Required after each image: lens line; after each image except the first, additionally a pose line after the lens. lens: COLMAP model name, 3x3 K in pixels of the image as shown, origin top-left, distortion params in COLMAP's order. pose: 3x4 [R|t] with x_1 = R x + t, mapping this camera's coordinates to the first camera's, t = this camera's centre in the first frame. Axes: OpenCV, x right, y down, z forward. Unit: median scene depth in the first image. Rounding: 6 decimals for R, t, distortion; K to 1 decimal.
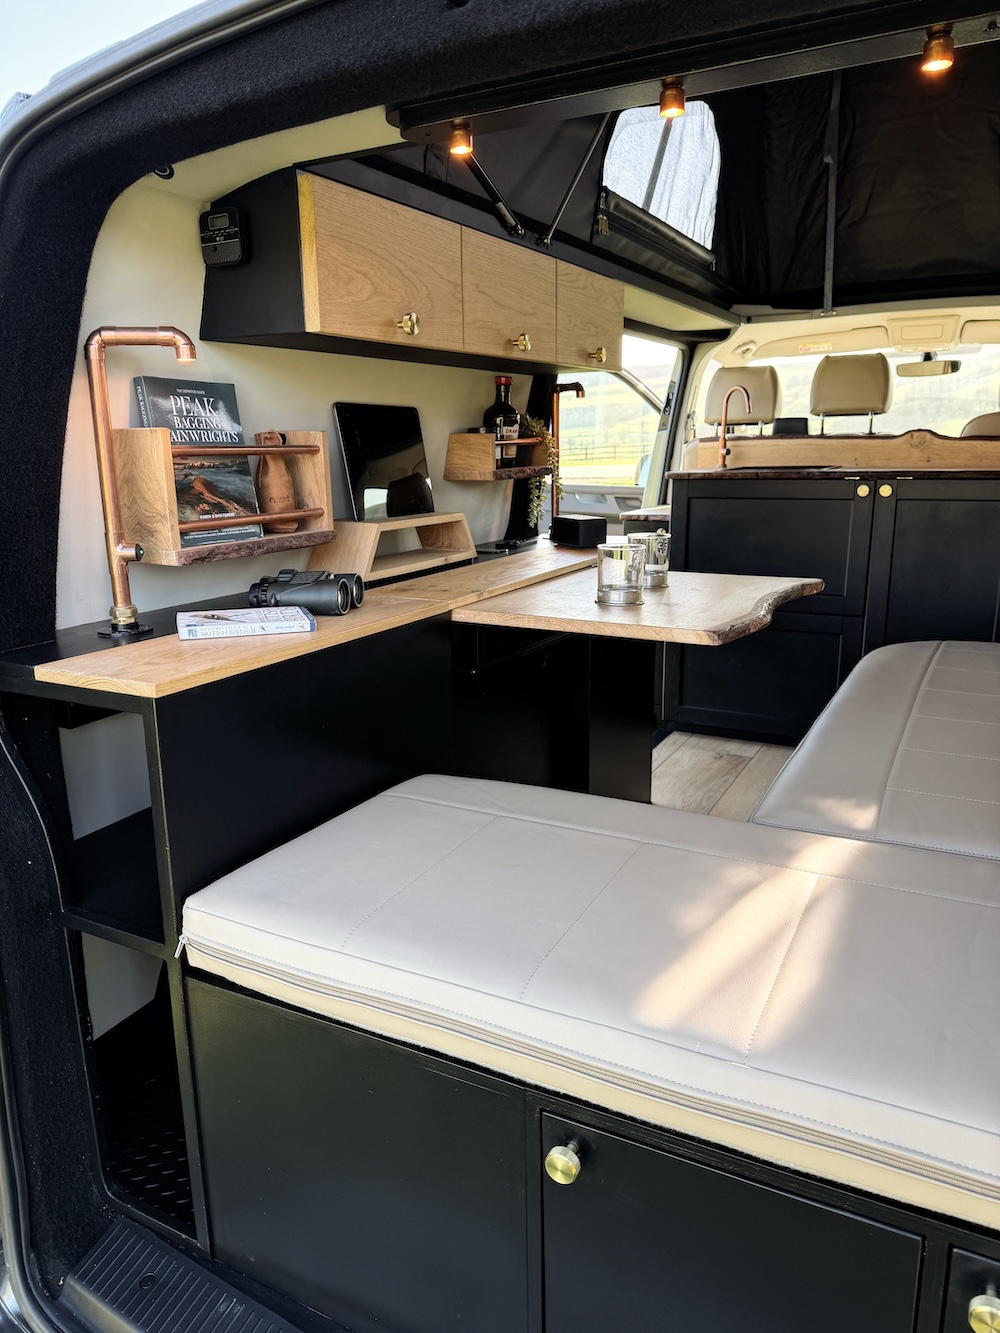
lens RADIAL K [[935.6, 0, 501.6], [0, 935.6, 672.9], [0, 0, 1]] dist [0.122115, -0.199146]
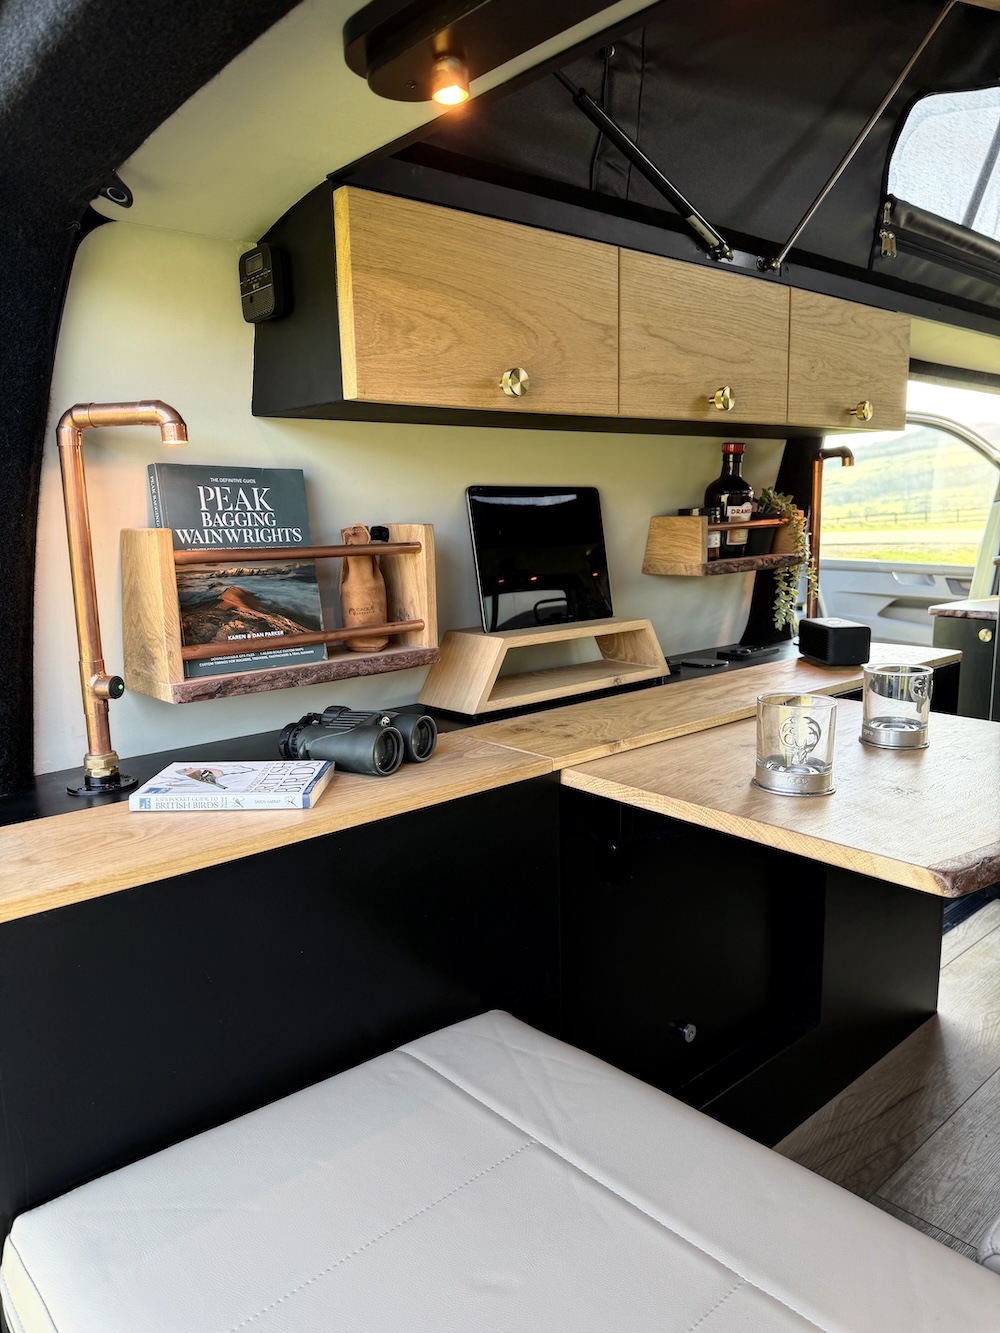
lens RADIAL K [[935.6, 0, 501.6], [0, 935.6, 672.9], [0, 0, 1]] dist [0.122115, -0.199146]
pose [[0.937126, 0.053036, -0.344937, 0.122655], [-0.075526, 0.995783, -0.052082, -0.083851], [0.340720, 0.074859, 0.937180, 0.260618]]
